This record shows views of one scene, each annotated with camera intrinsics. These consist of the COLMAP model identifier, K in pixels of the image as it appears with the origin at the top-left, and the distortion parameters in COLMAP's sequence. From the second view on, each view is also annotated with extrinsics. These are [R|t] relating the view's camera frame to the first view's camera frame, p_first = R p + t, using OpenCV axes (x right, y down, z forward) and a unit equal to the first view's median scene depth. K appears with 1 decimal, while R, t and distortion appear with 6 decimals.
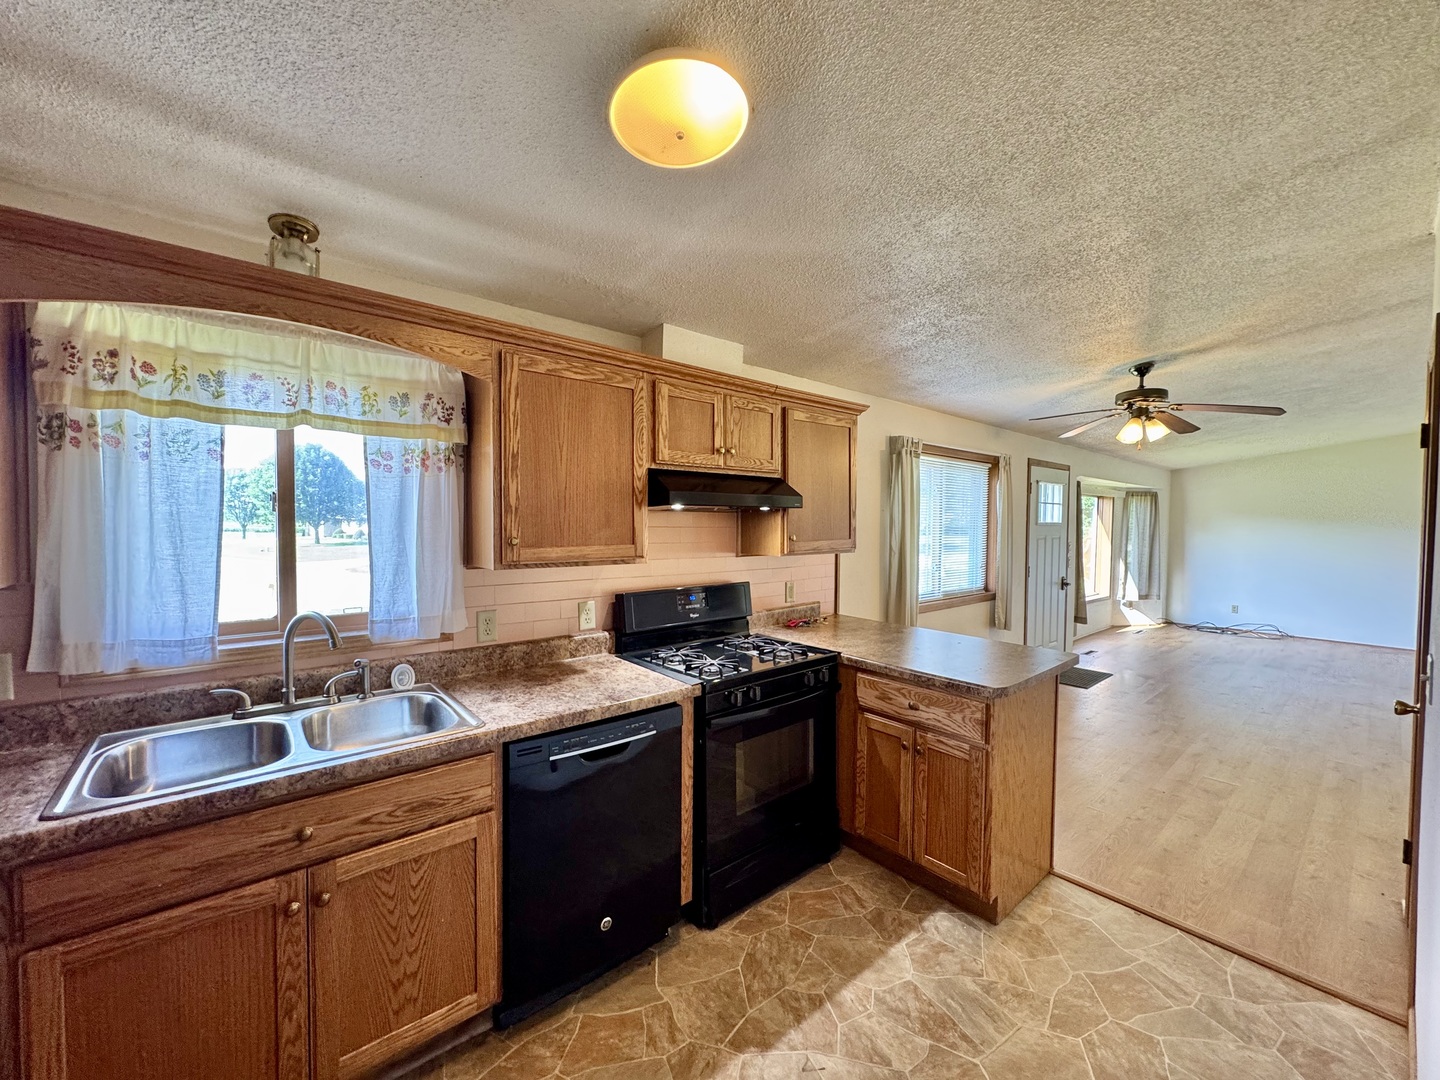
lens RADIAL K [[576.6, 0, 719.8], [0, 576.6, 536.0], [0, 0, 1]] dist [-0.001418, -0.000142]
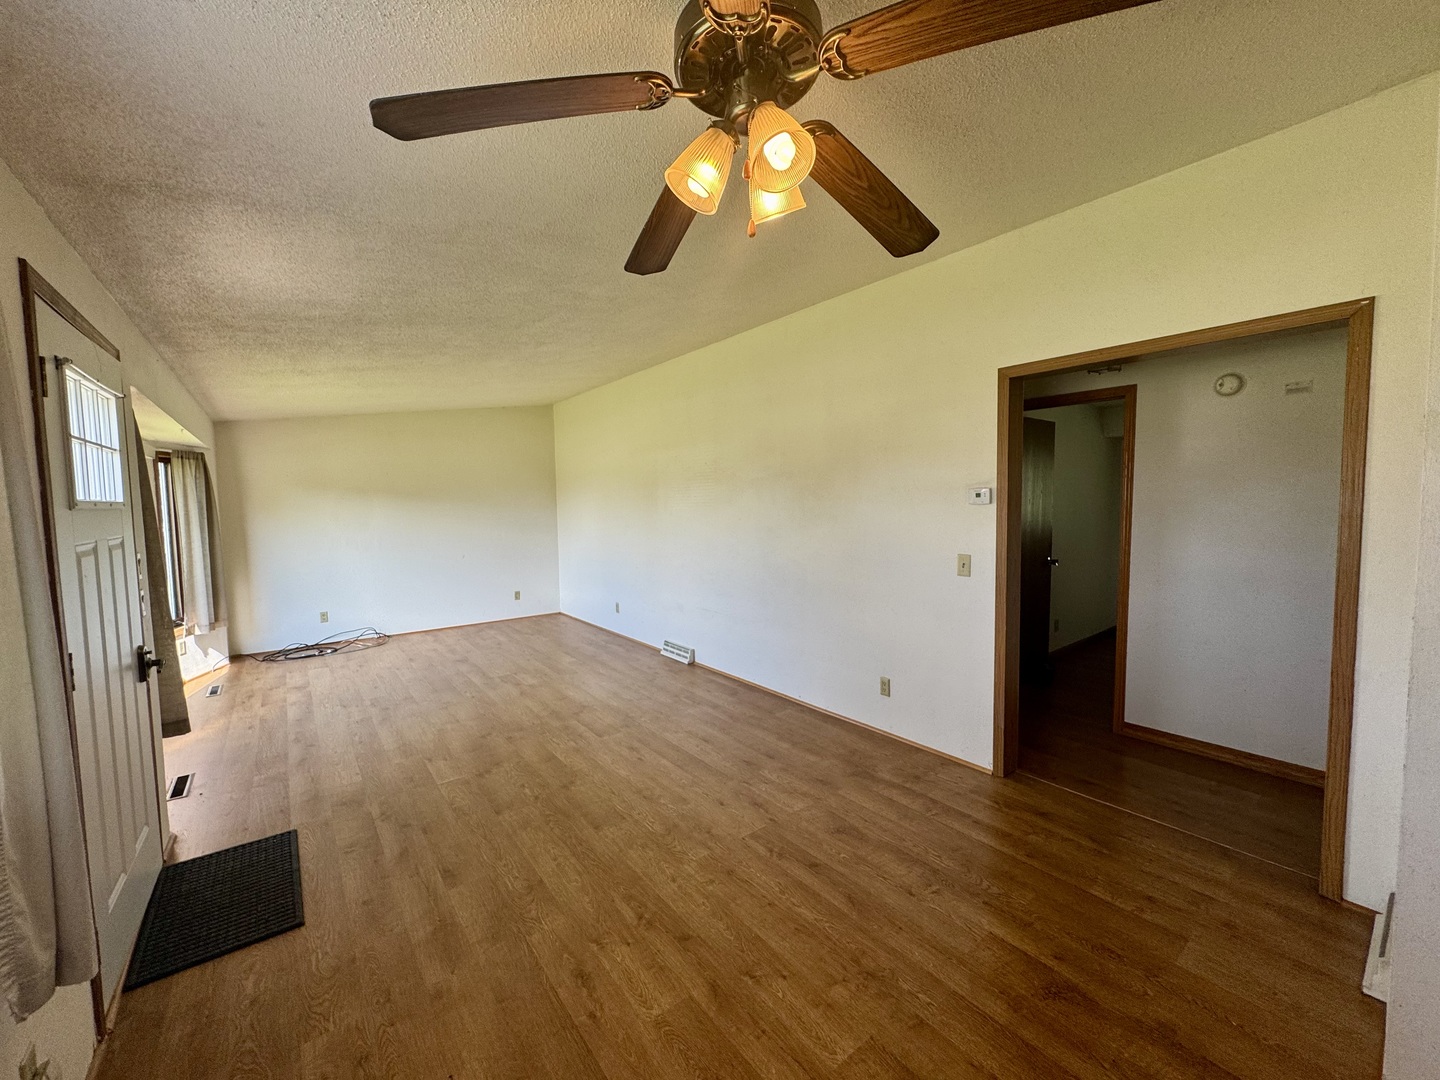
lens RADIAL K [[576.6, 0, 719.8], [0, 576.6, 536.0], [0, 0, 1]] dist [-0.001418, -0.000142]
pose [[0.057024, -0.069215, 0.995971, 0.261066], [0.044313, 0.996786, 0.066735, -0.009310], [-0.997389, 0.040329, 0.059908, 0.630357]]
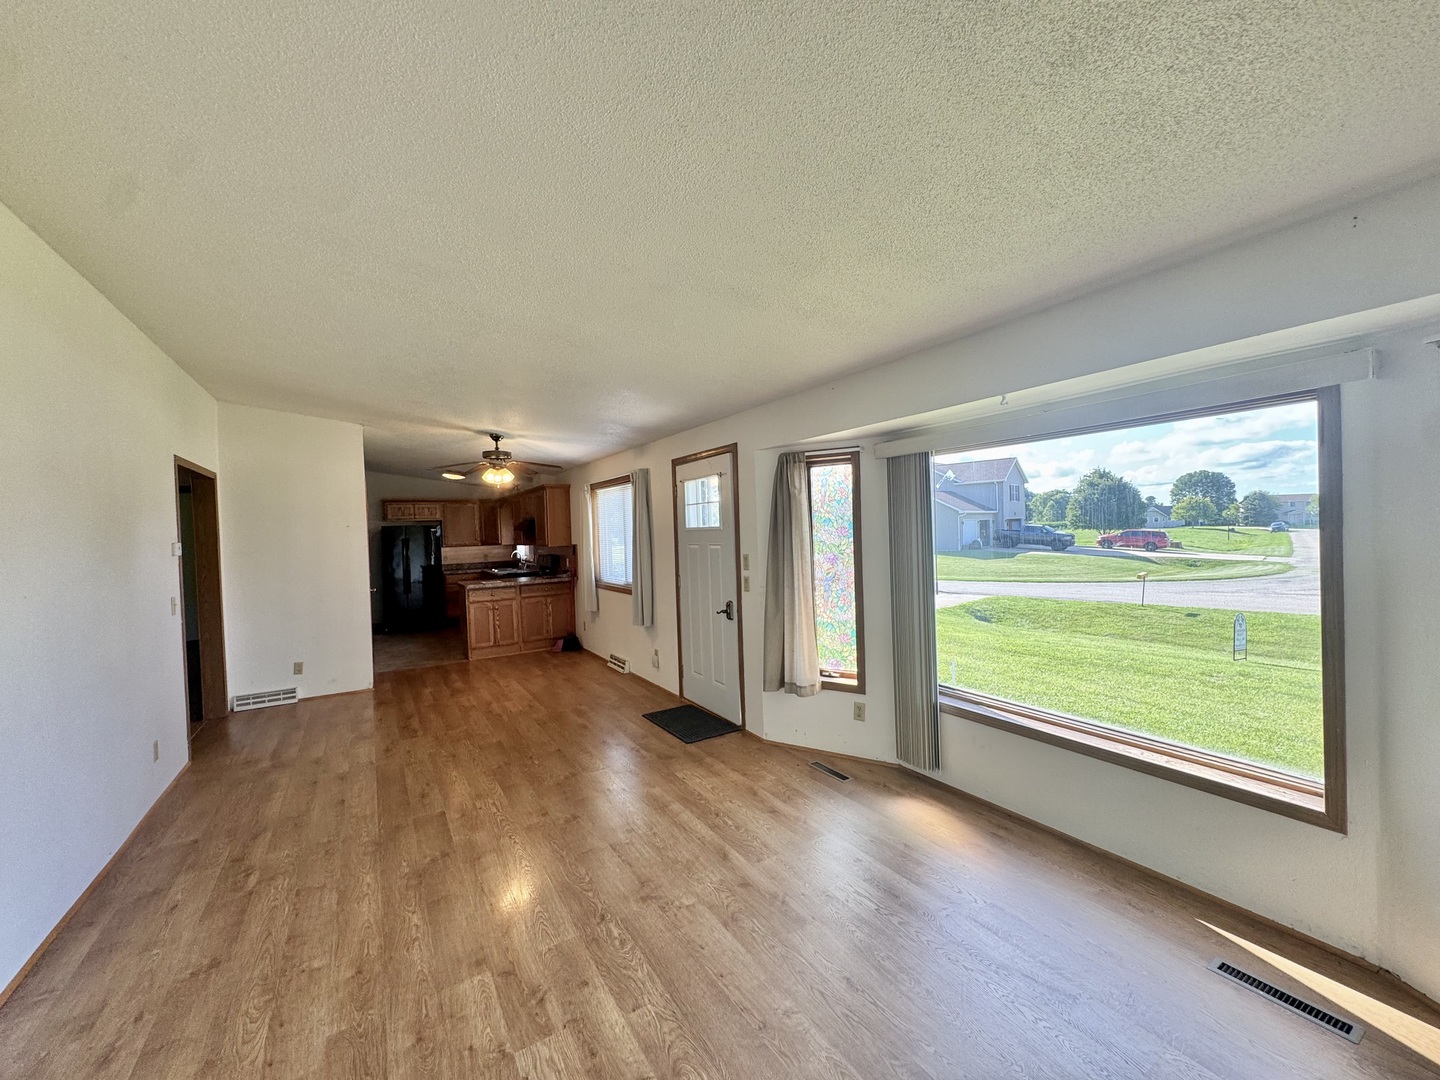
lens RADIAL K [[576.6, 0, 719.8], [0, 576.6, 536.0], [0, 0, 1]] dist [-0.001418, -0.000142]
pose [[-0.159756, 0.009975, -0.987106, 1.381078], [0.005737, 0.999941, 0.009176, -0.018300], [0.987140, -0.004197, -0.159804, 1.163750]]
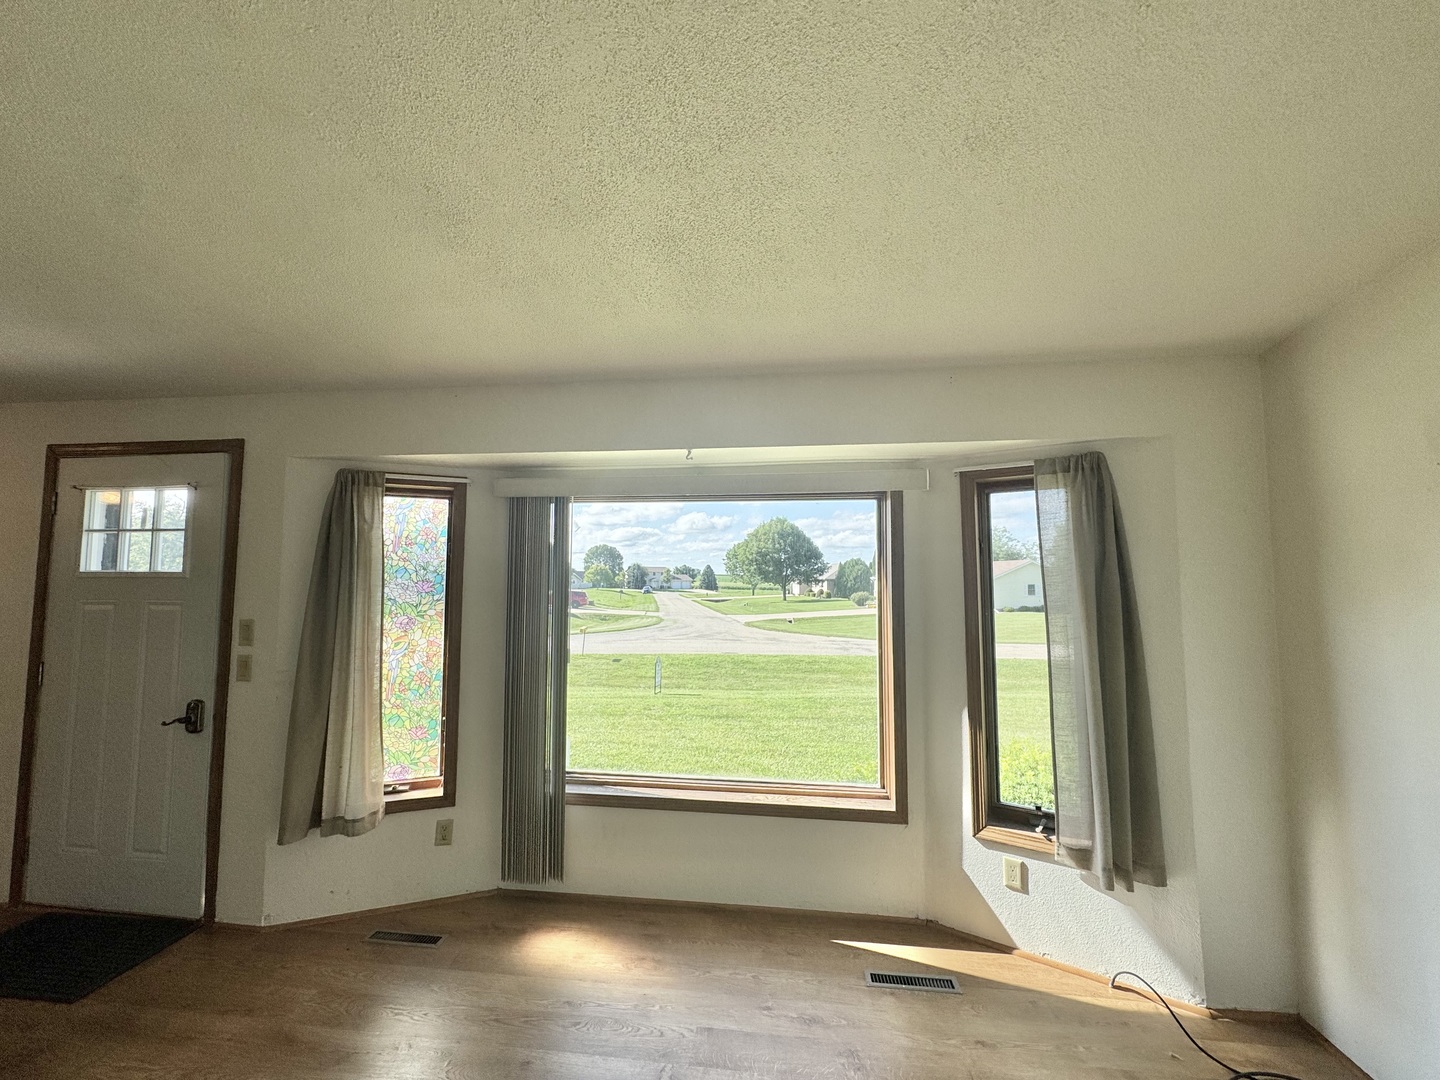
lens RADIAL K [[576.6, 0, 719.8], [0, 576.6, 536.0], [0, 0, 1]] dist [-0.001418, -0.000142]
pose [[0.674445, -0.058973, -0.735966, 1.237683], [-0.017784, 0.995218, -0.096044, -0.016396], [0.738111, 0.077865, 0.670171, 1.044732]]
